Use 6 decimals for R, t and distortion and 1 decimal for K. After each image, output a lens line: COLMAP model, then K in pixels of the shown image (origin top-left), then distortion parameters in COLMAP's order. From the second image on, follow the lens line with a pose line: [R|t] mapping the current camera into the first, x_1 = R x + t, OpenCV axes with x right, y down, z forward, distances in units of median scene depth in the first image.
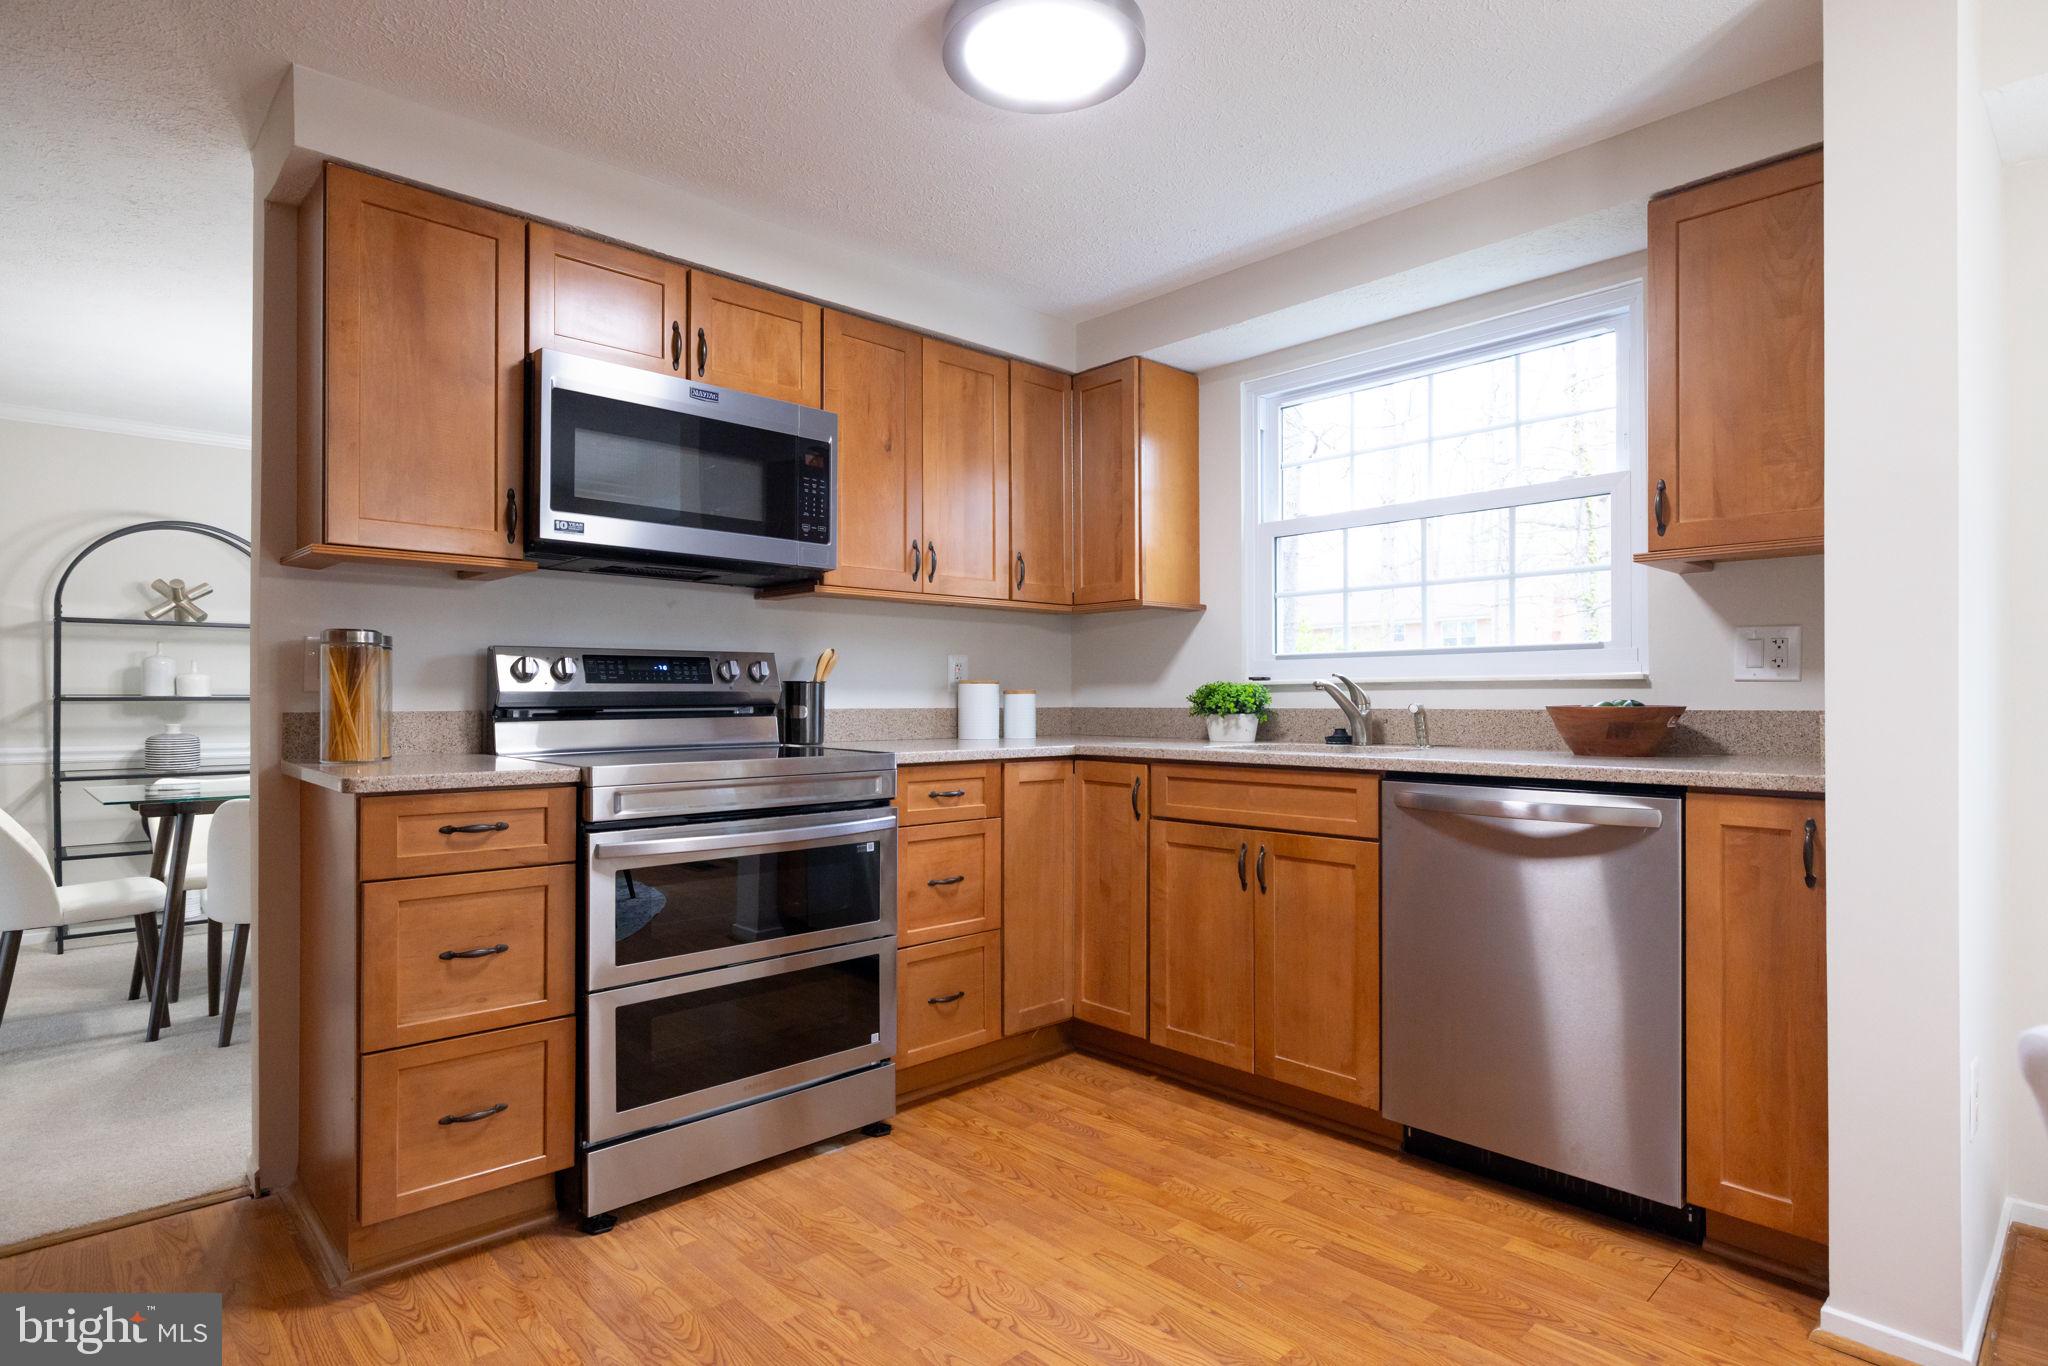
lens RADIAL K [[1057.3, 0, 1037.8], [0, 1057.3, 693.0], [0, 0, 1]] dist [-0.000054, 0.001720]
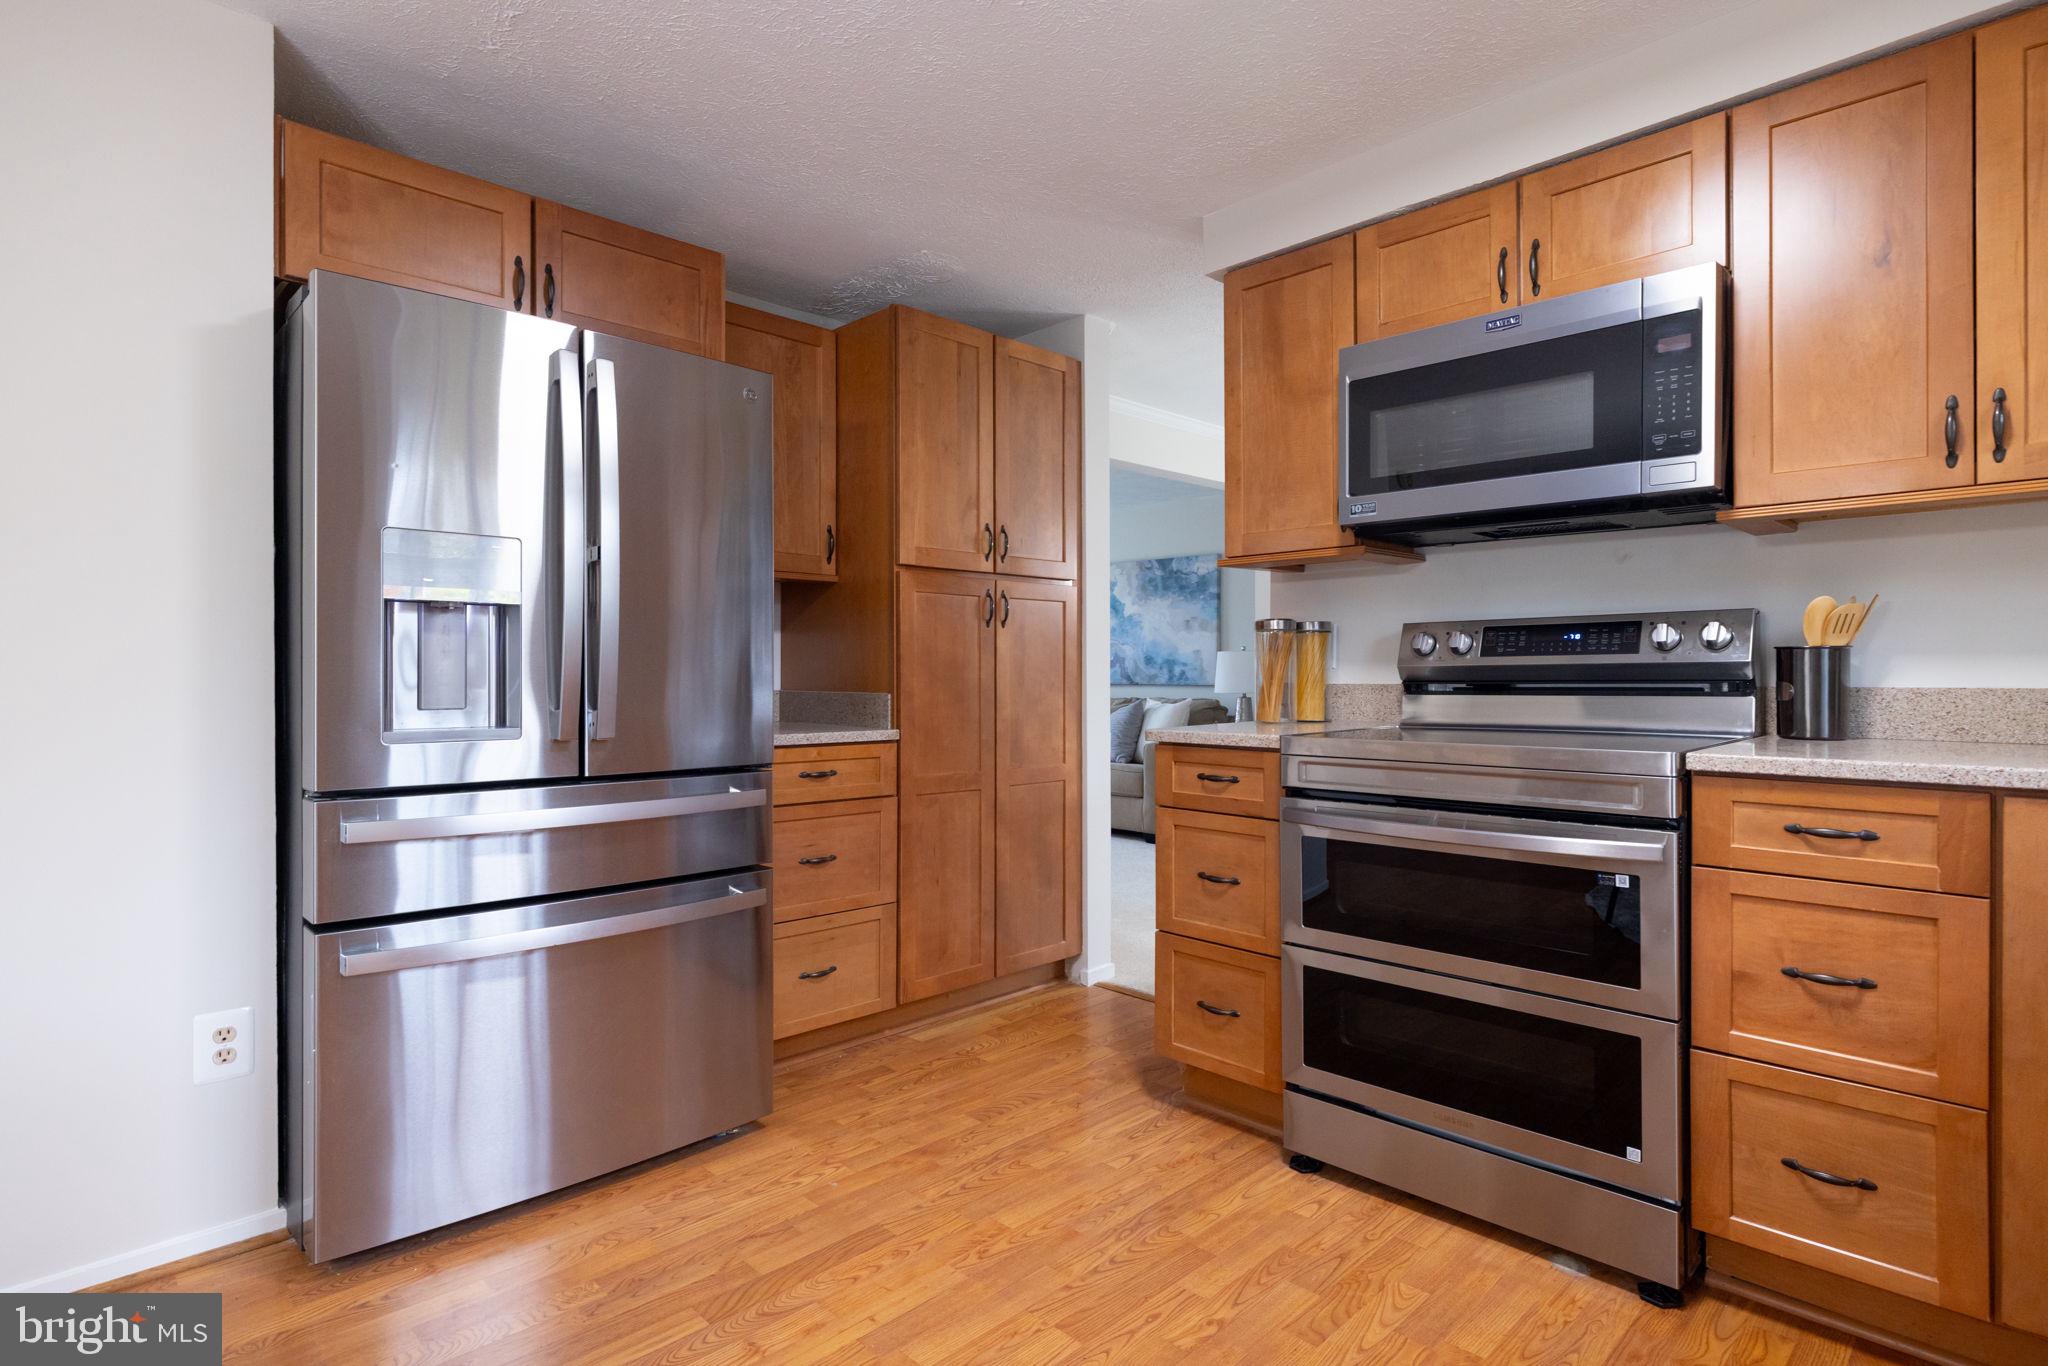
lens RADIAL K [[1057.3, 0, 1042.1], [0, 1057.3, 674.4], [0, 0, 1]] dist [-0.000054, 0.001720]
pose [[0.029955, 0.001076, -0.999551, 0.505483], [0.006794, 0.999976, 0.001280, 0.002934], [0.999528, -0.006829, 0.029947, 0.552197]]
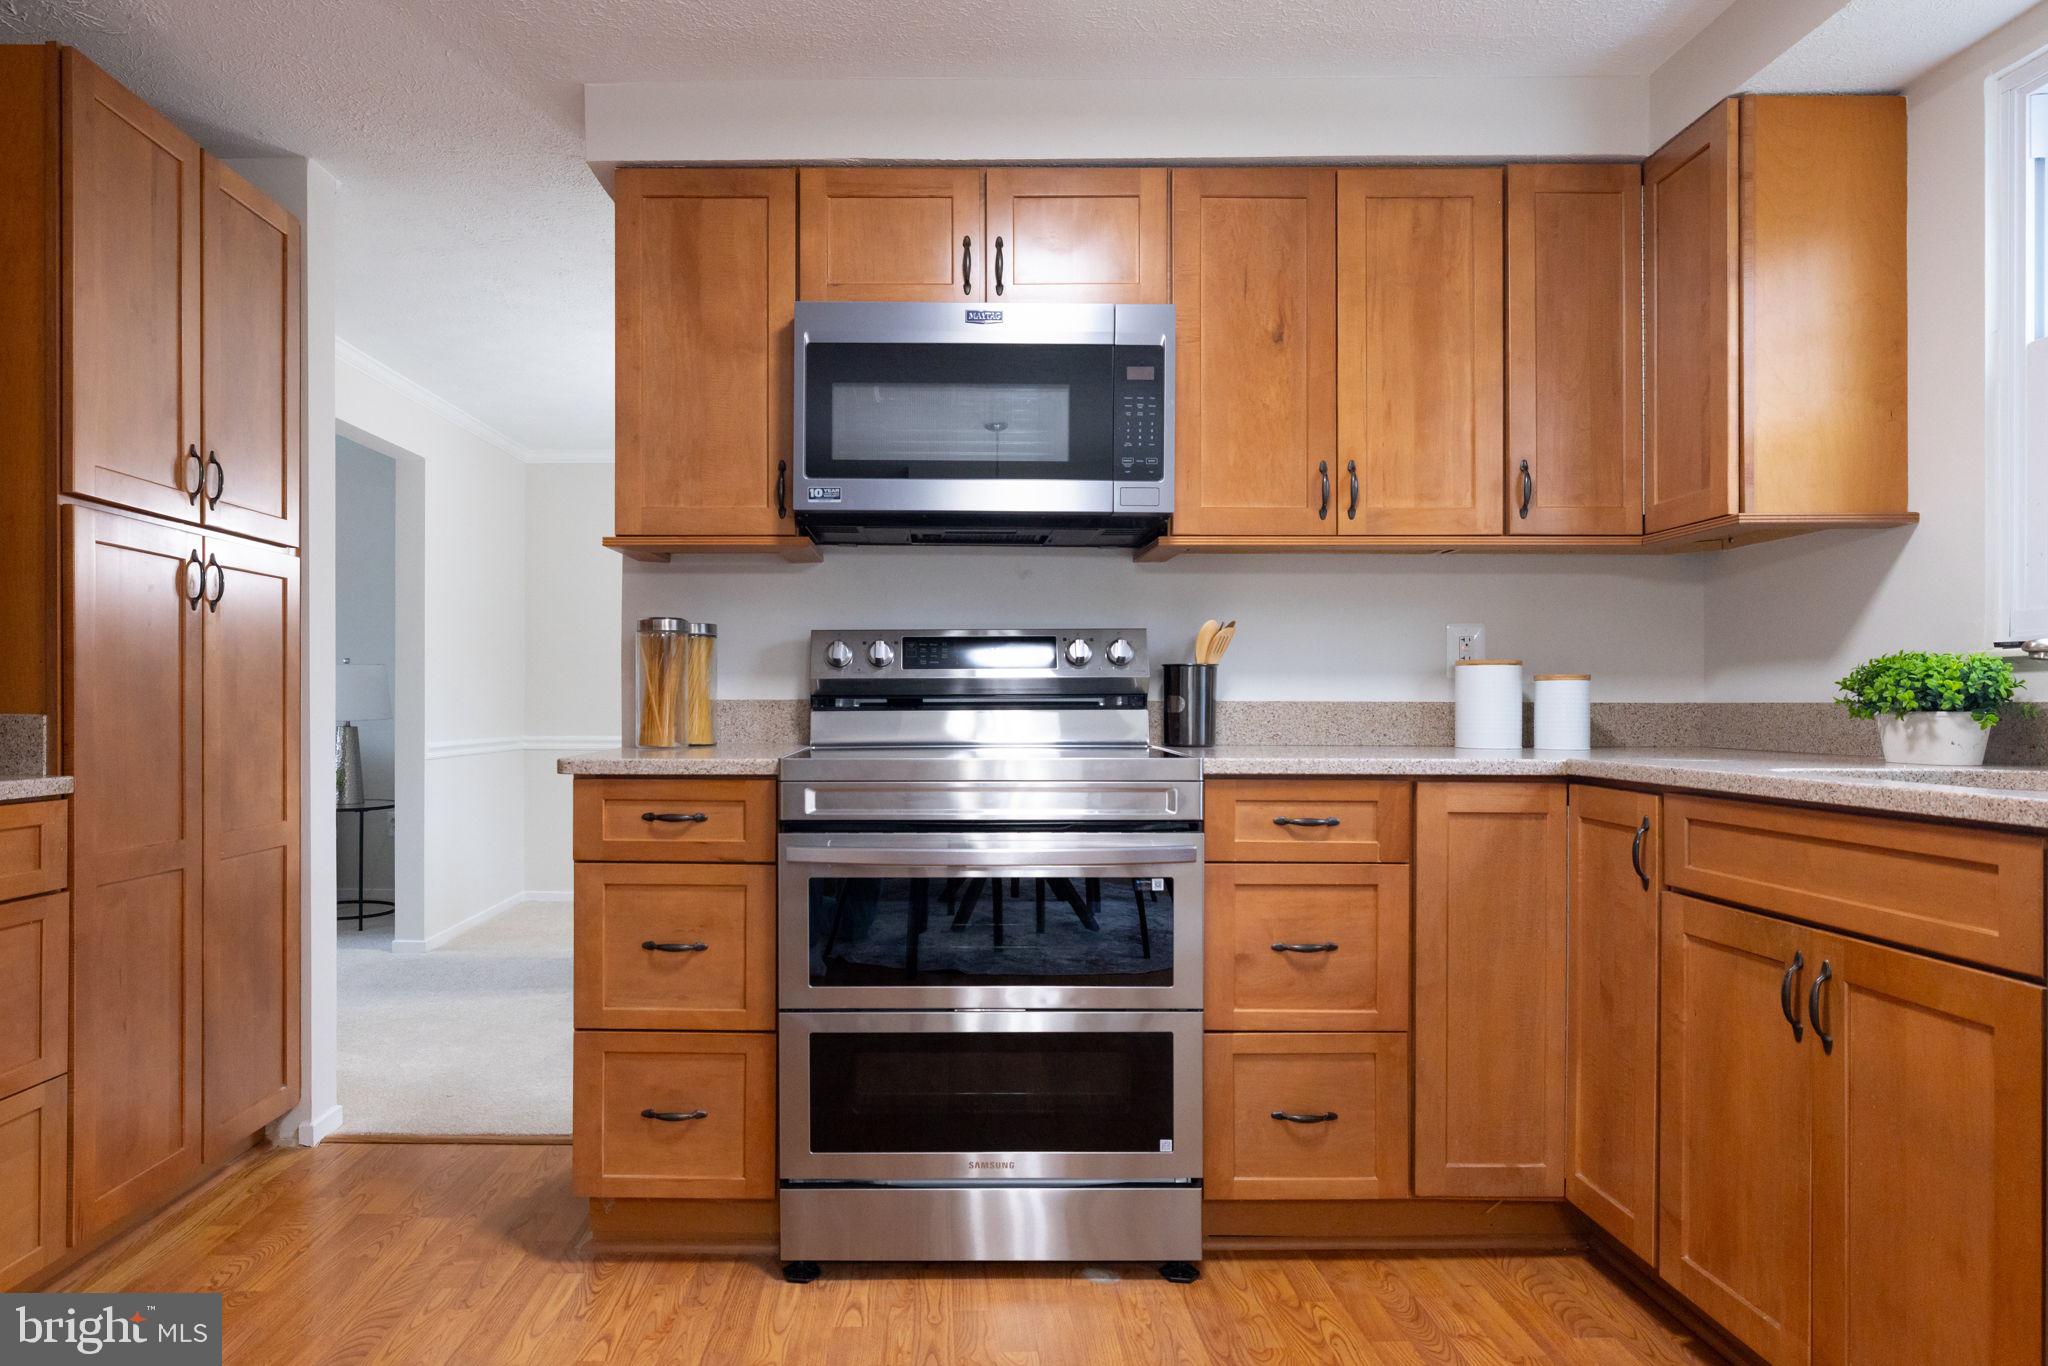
lens RADIAL K [[1245.8, 0, 963.3], [0, 1245.8, 701.3], [0, 0, 1]] dist [0.000369, 0.000935]
pose [[0.727820, 0.001143, -0.685767, 0.316298], [0.002023, 0.999991, 0.003813, 0.013511], [0.685765, -0.004163, 0.727811, 0.259302]]
